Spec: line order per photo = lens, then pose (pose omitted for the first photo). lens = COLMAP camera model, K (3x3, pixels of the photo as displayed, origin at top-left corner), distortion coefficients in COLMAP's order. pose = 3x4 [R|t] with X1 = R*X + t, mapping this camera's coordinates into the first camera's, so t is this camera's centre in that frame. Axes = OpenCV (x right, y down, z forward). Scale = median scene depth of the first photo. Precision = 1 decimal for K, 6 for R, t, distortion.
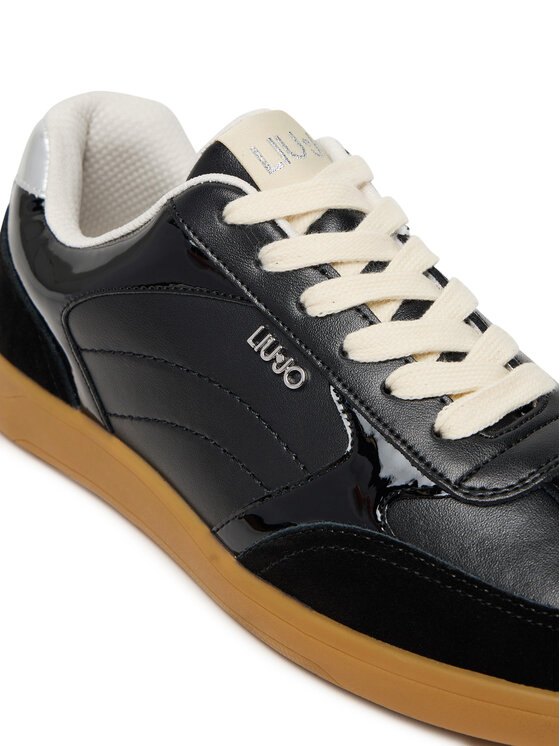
lens RADIAL K [[1631.3, 0, 275.0], [0, 1631.3, 372.2], [0, 0, 1]] dist [0.151373, 0.000000]
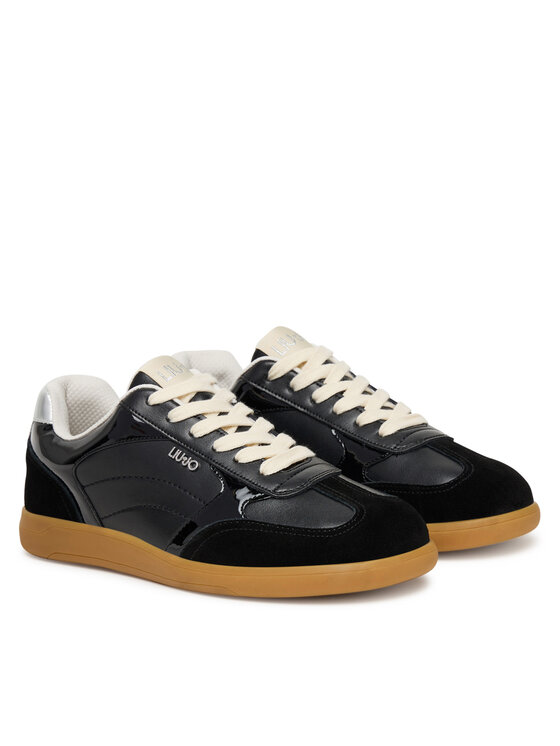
lens RADIAL K [[2194.8, 0, 281.0], [0, 2194.8, 375.0], [0, 0, 1]] dist [1.462821, 0.000000]
pose [[0.985571, -0.143326, 0.090038, -0.115706], [0.162764, 0.948488, -0.271807, 0.684322], [-0.046443, 0.282540, 0.958130, -1.781186]]
